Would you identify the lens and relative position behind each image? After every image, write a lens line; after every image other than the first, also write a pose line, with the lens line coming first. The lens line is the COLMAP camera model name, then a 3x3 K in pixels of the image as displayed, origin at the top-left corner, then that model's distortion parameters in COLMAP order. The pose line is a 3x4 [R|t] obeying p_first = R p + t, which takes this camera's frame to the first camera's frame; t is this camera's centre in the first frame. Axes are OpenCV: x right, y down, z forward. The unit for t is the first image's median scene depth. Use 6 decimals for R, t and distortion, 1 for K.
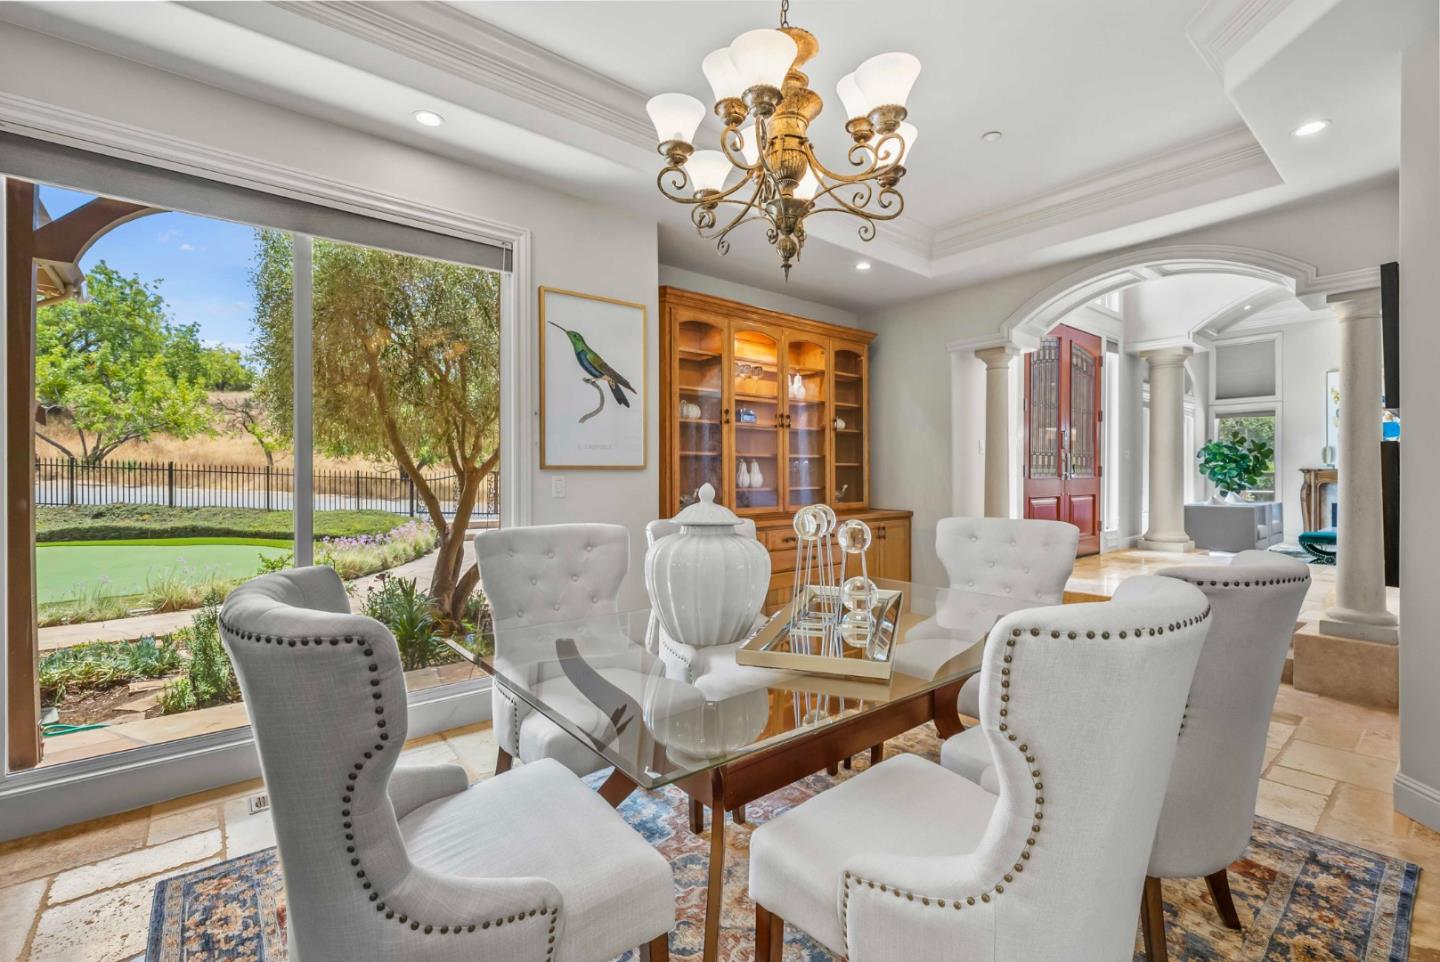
lens RADIAL K [[626.8, 0, 724.8], [0, 626.8, 482.0], [0, 0, 1]] dist [0.000196, 0.000005]
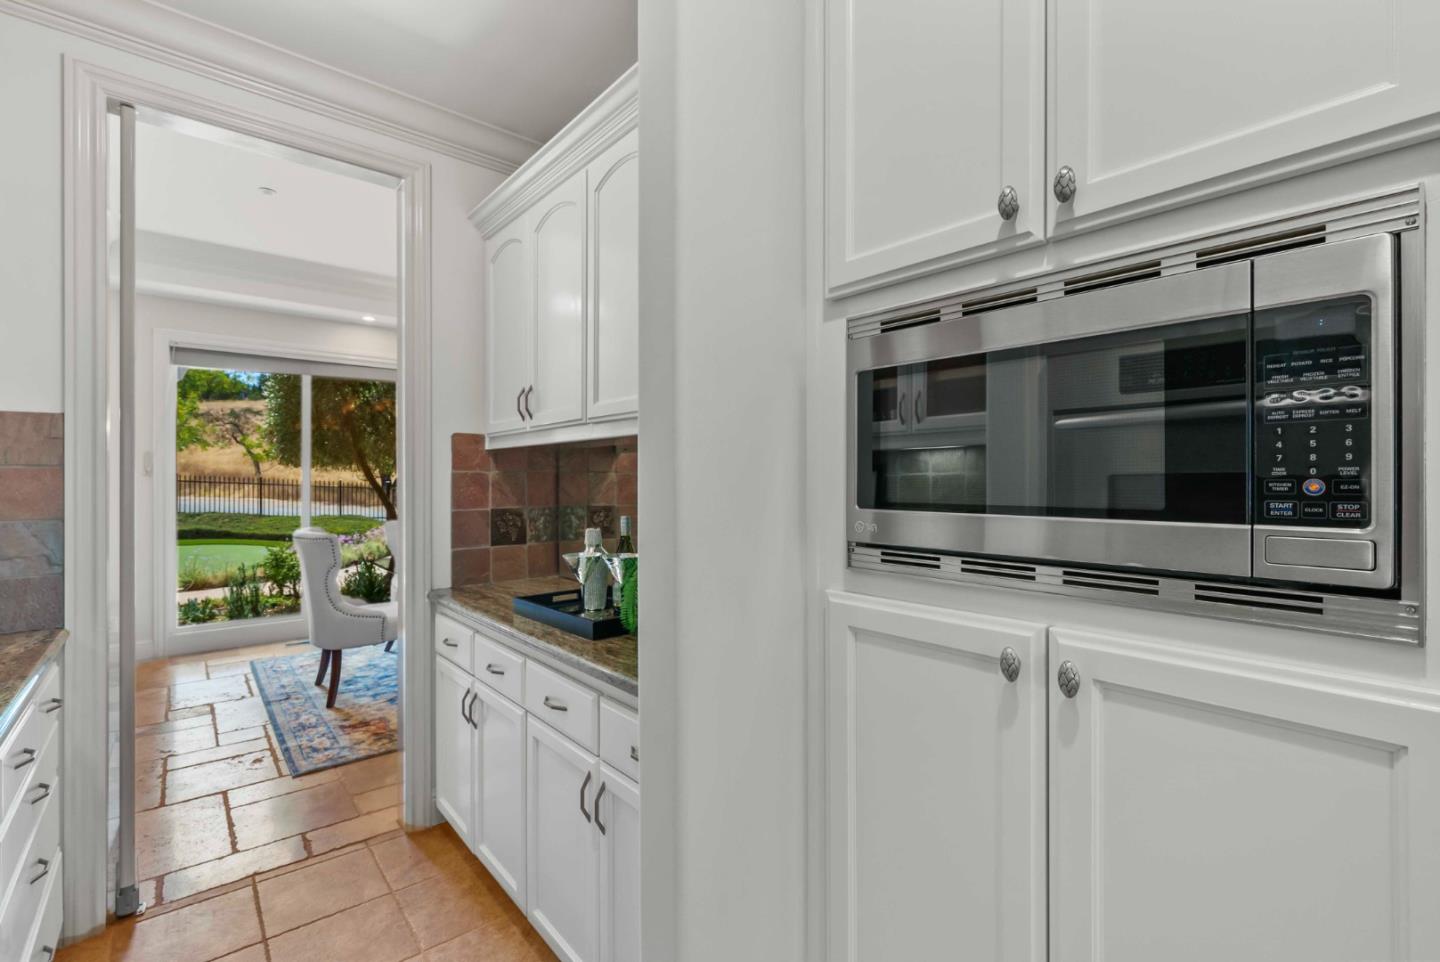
lens RADIAL K [[626.8, 0, 714.9], [0, 626.8, 478.4], [0, 0, 1]] dist [0.000196, 0.000005]
pose [[0.999968, -0.002797, 0.007476, 0.092827], [0.002905, 0.999890, -0.014517, -0.003942], [-0.007435, 0.014538, 0.999867, -0.152465]]
